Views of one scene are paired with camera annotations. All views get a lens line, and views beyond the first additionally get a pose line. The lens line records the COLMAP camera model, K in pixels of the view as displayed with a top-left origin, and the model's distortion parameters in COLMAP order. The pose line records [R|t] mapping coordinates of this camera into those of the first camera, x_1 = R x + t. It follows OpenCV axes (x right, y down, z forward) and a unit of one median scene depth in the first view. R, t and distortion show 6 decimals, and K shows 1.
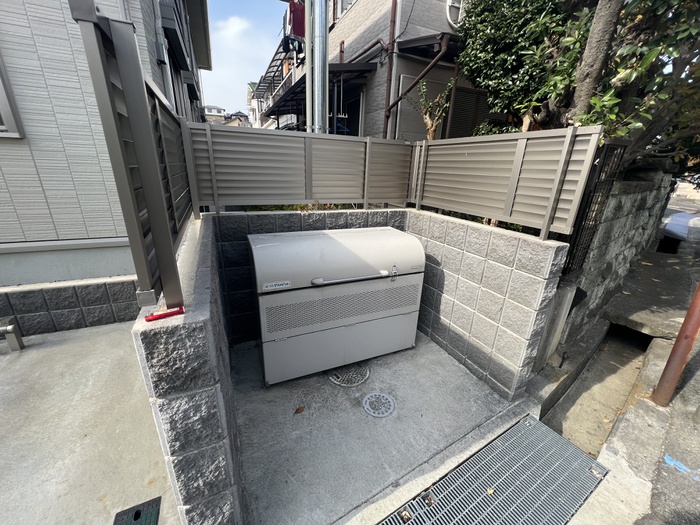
lens RADIAL K [[278.0, 0, 351.2], [0, 278.0, 263.8], [0, 0, 1]] dist [-0.009954, 0.000554]
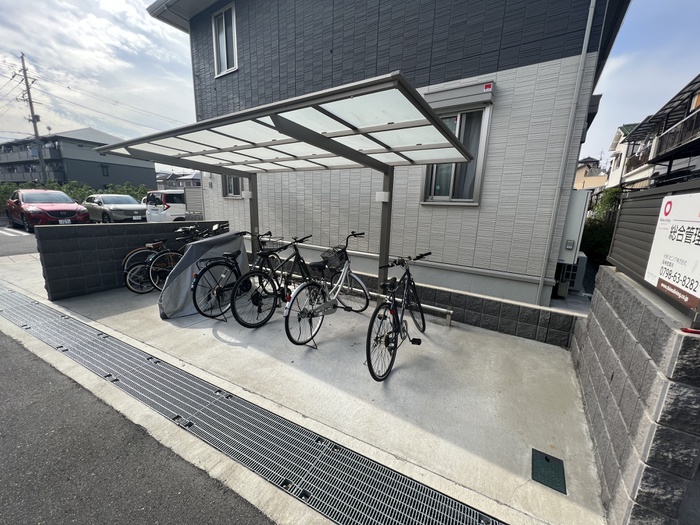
lens RADIAL K [[278.0, 0, 347.5], [0, 278.0, 264.8], [0, 0, 1]] dist [-0.009954, 0.000554]
pose [[0.522356, 0.154195, -0.838670, -0.157466], [-0.285179, 0.958473, -0.001399, 0.134273], [0.803627, 0.239902, 0.544638, -0.544035]]
